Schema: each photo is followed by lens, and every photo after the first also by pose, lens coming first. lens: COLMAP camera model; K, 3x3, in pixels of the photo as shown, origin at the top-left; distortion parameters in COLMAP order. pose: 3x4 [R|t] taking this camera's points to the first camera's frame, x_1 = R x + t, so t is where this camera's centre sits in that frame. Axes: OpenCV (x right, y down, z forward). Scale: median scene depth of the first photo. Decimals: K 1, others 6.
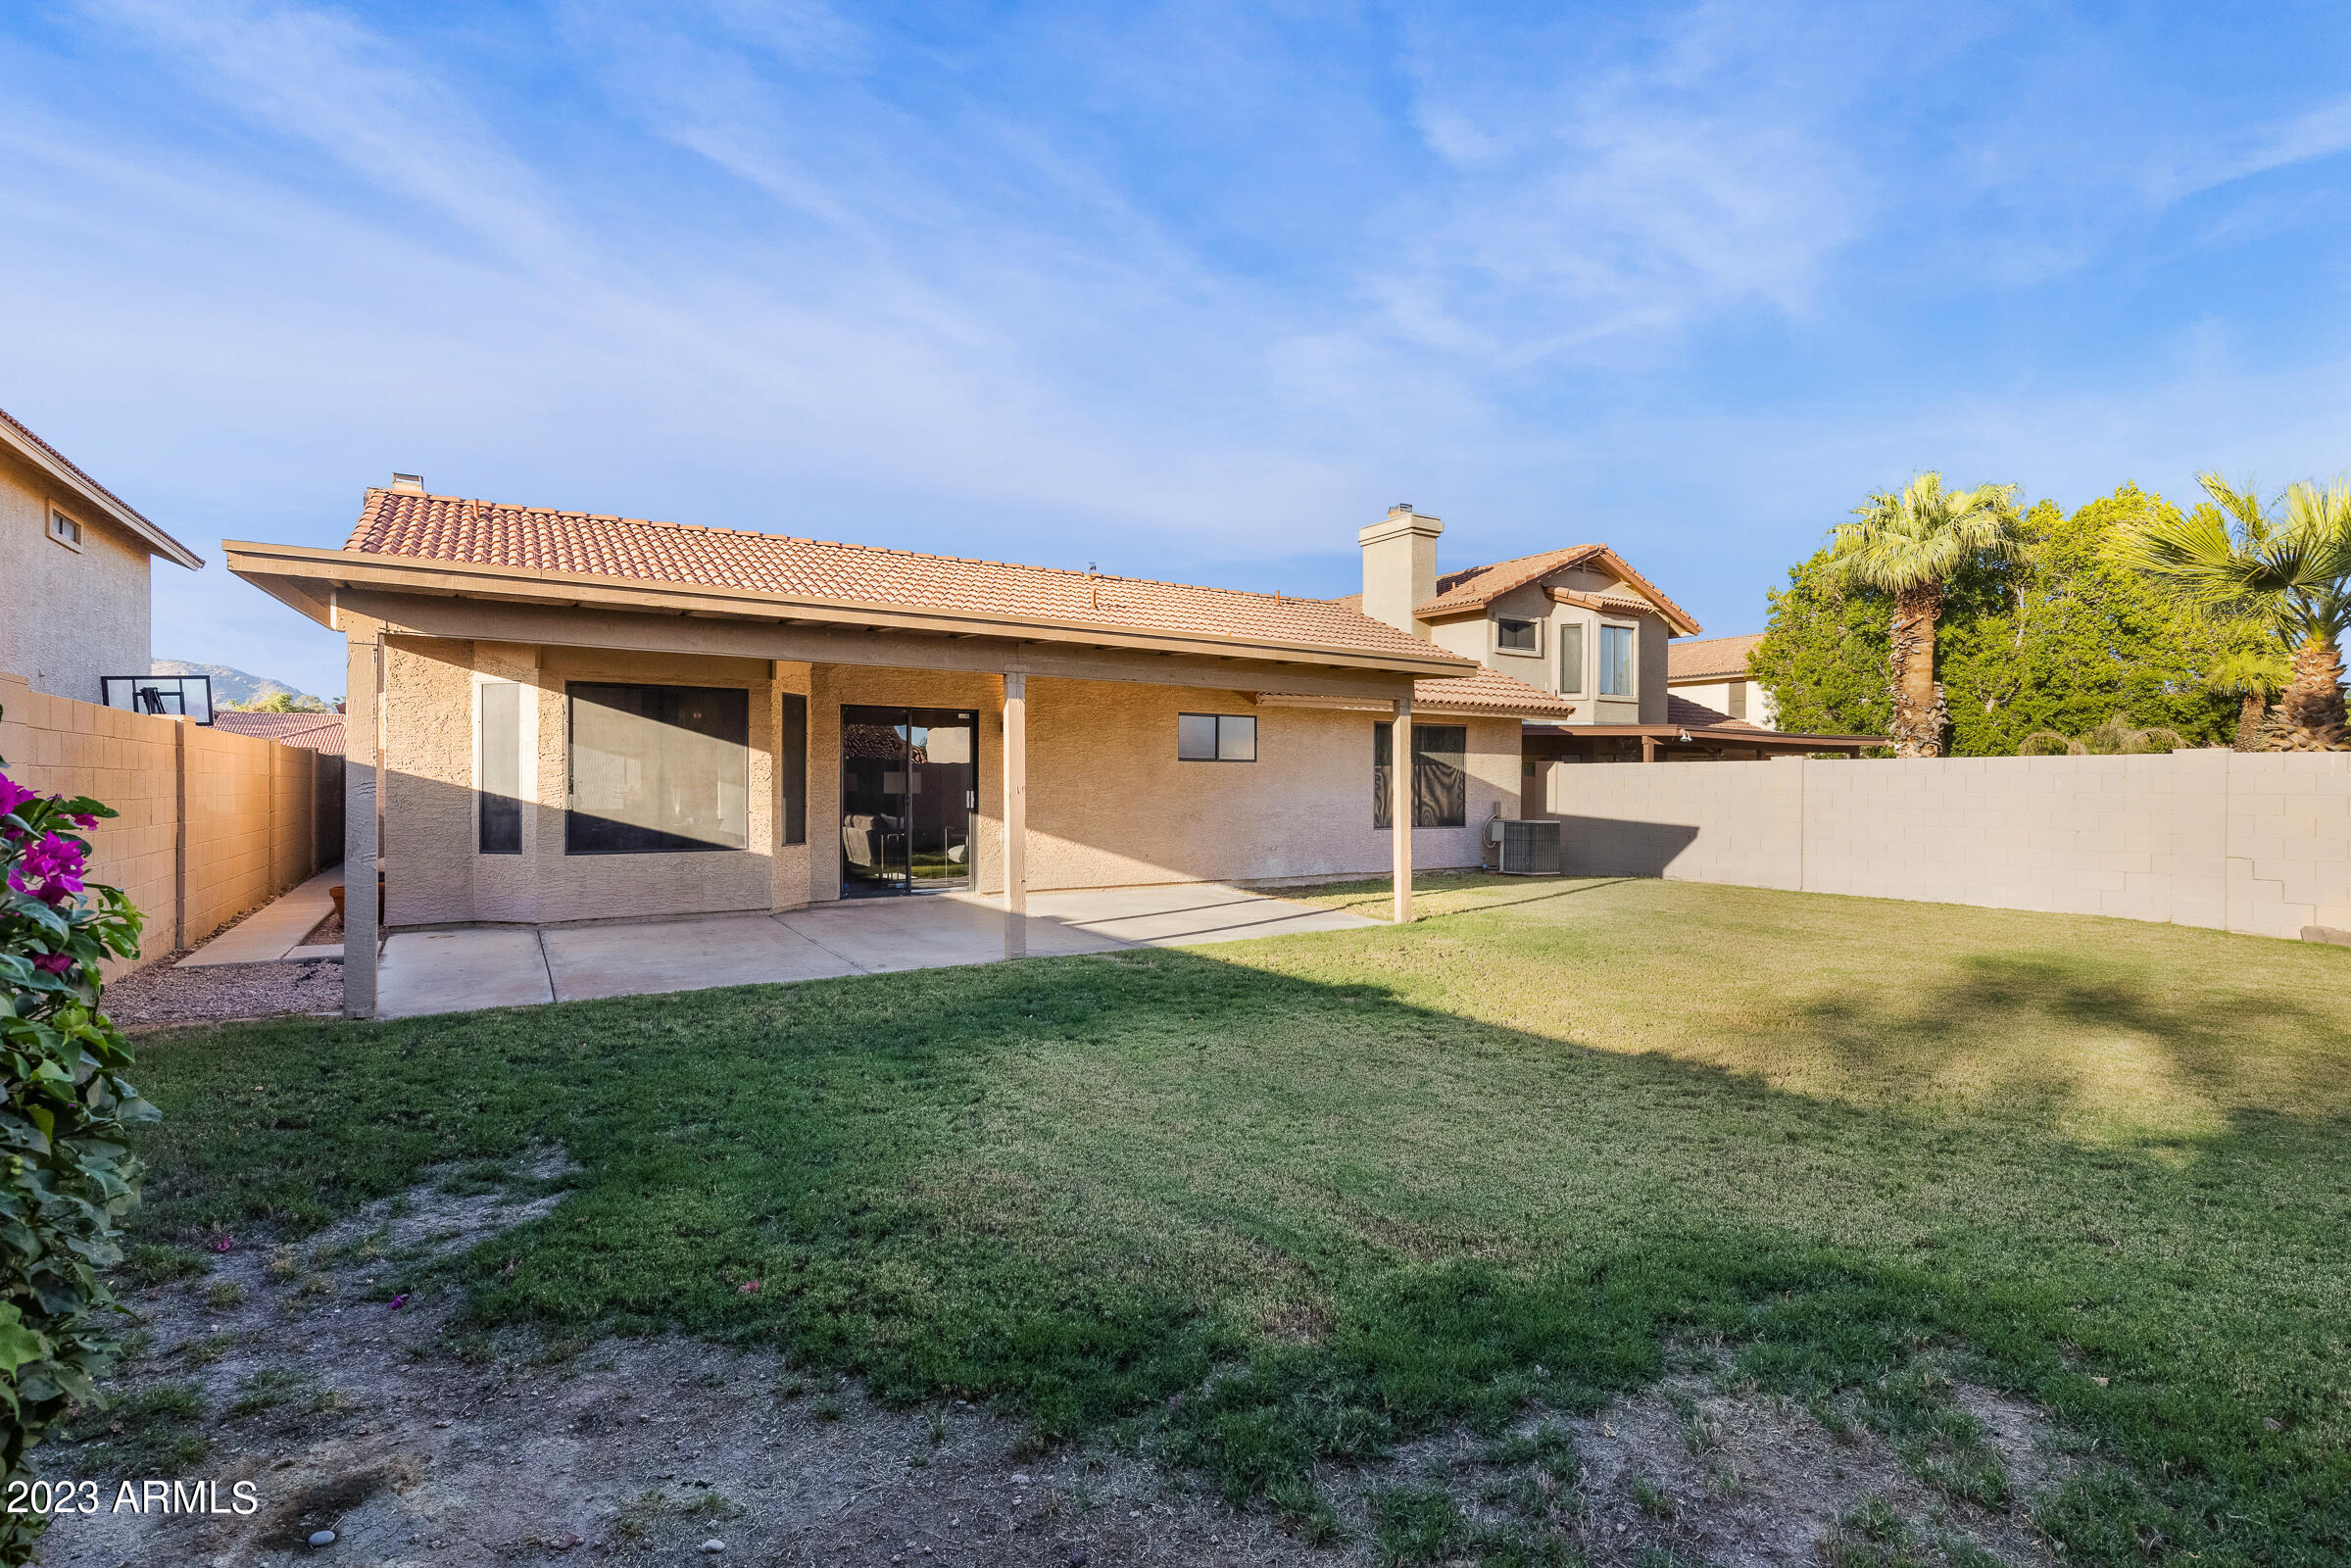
lens RADIAL K [[1098.8, 0, 1171.3], [0, 1098.8, 775.7], [0, 0, 1]] dist [0.012003, -0.000249]
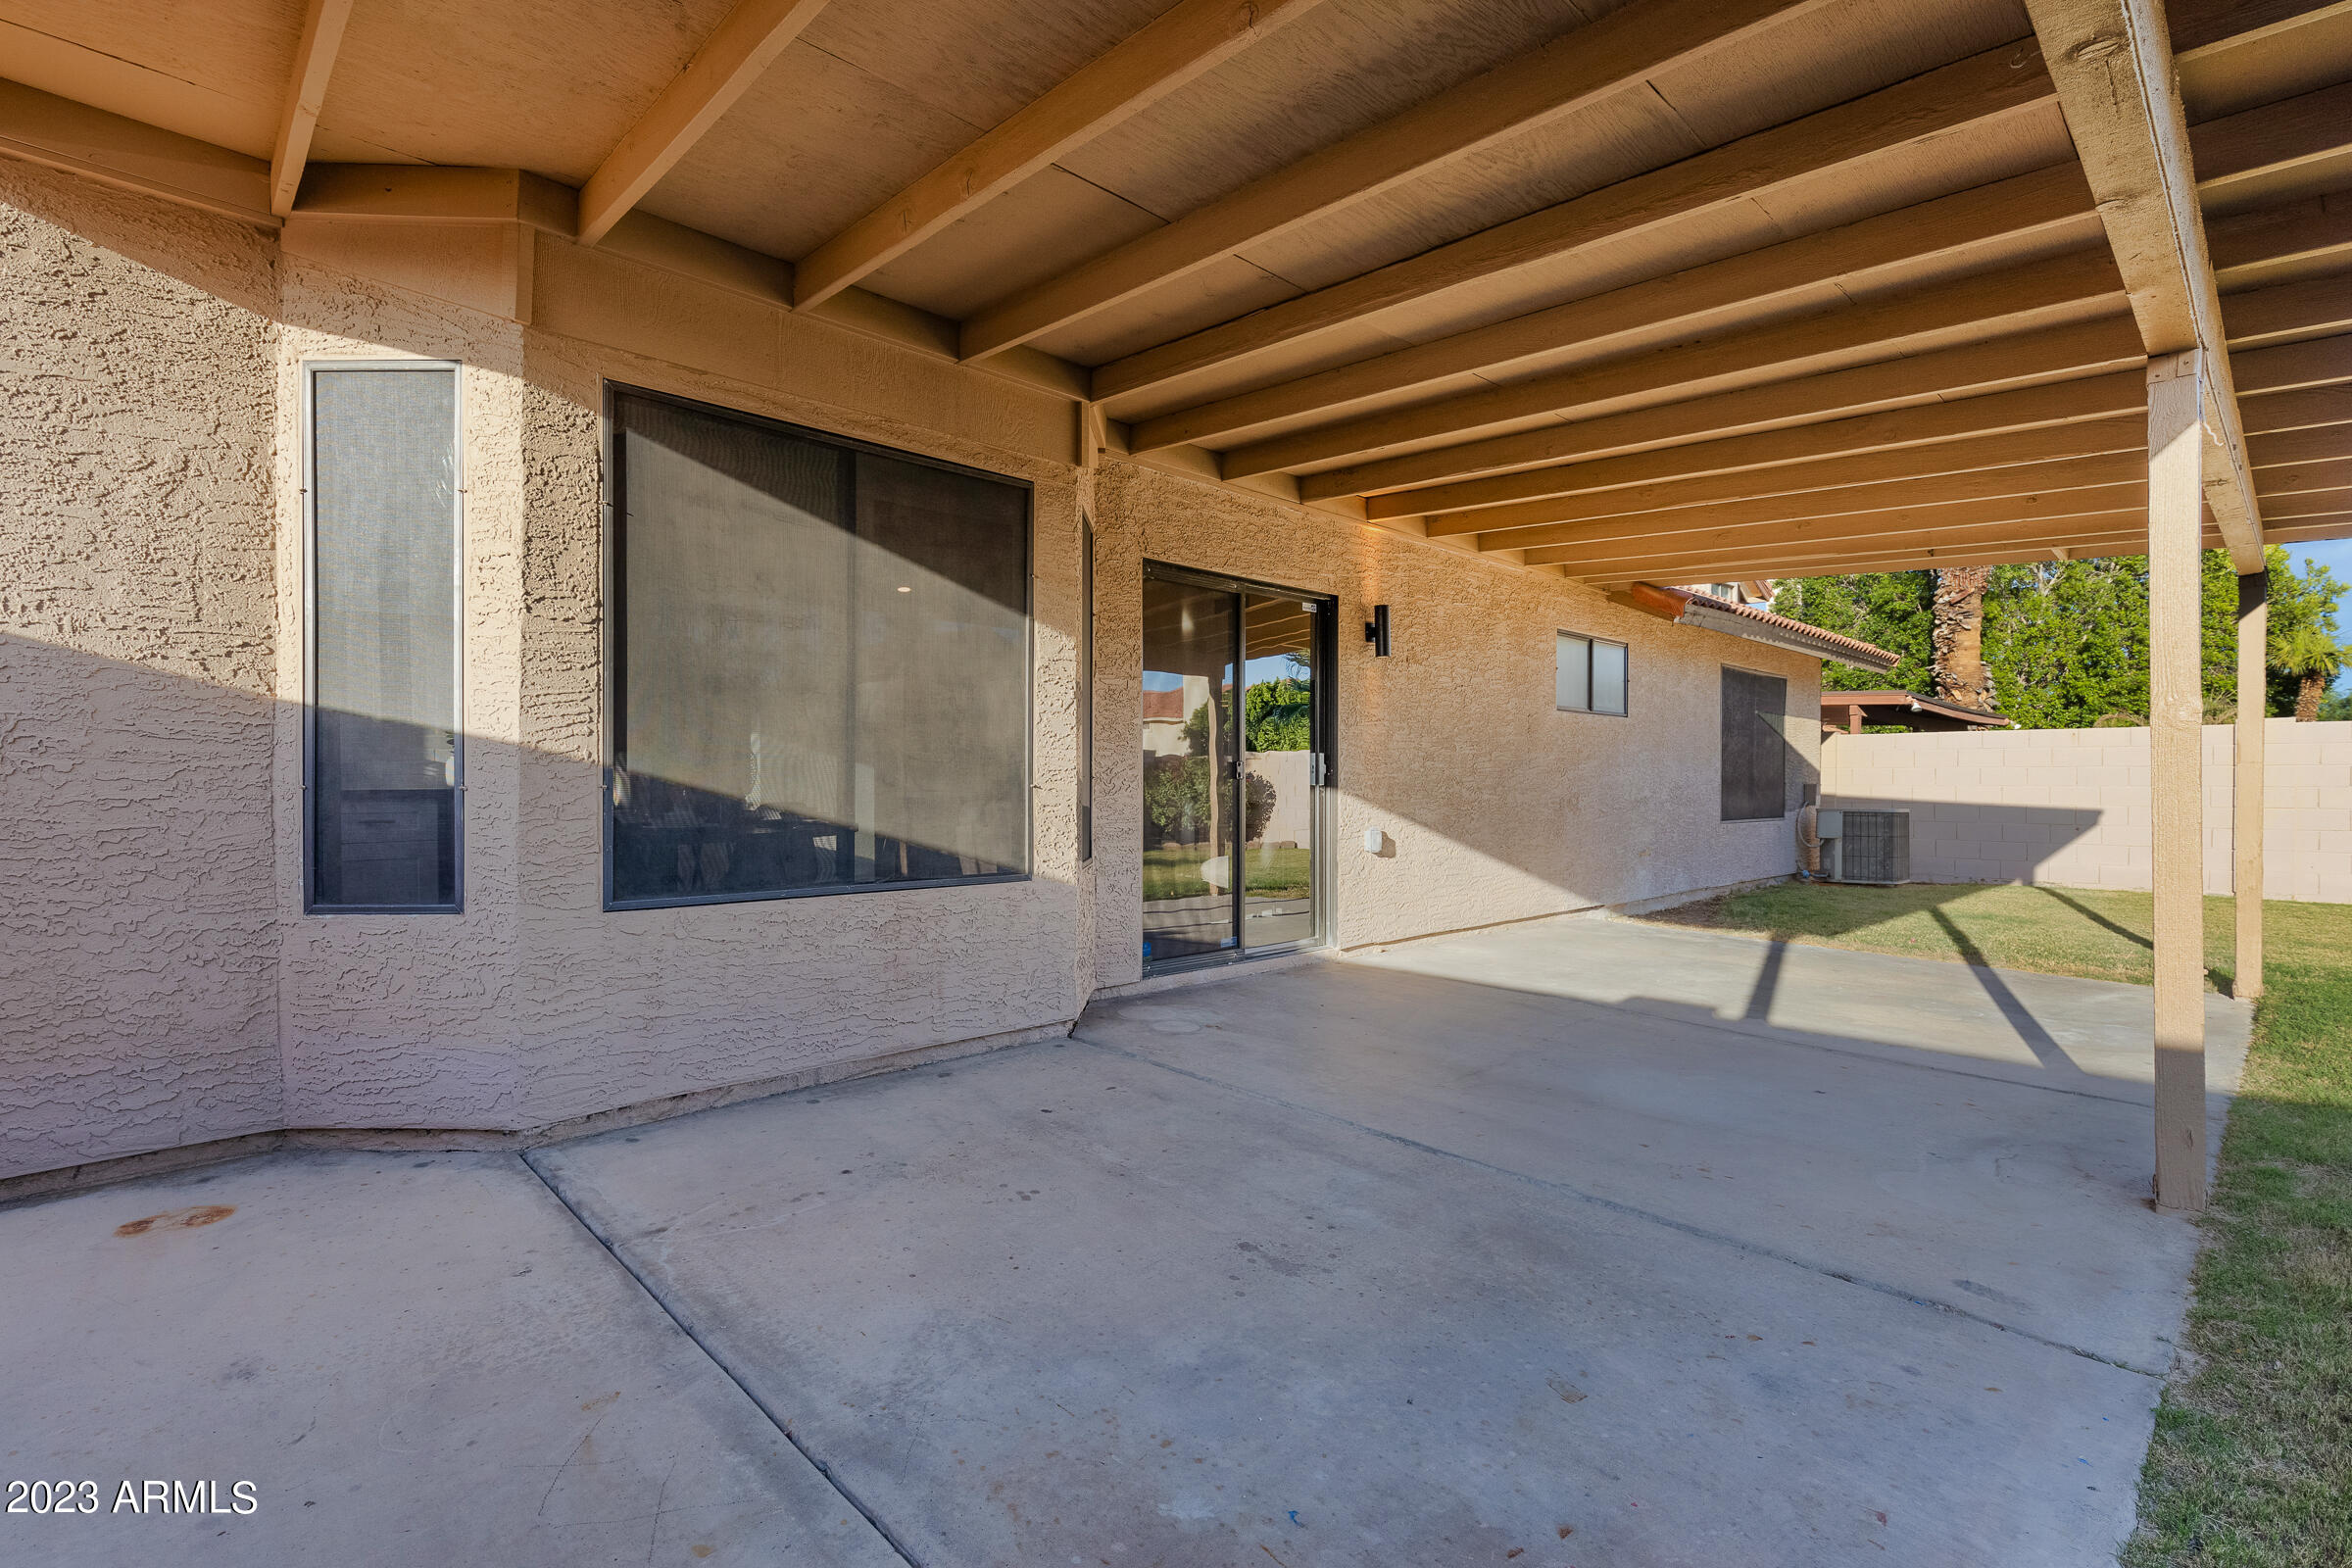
lens RADIAL K [[1099.2, 0, 1171.8], [0, 1099.2, 775.7], [0, 0, 1]] dist [0.012003, -0.000249]
pose [[0.978305, -0.001197, 0.207165, -0.451847], [0.001579, 0.999997, -0.001679, 0.032531], [-0.207163, 0.001970, 0.978304, 0.643241]]
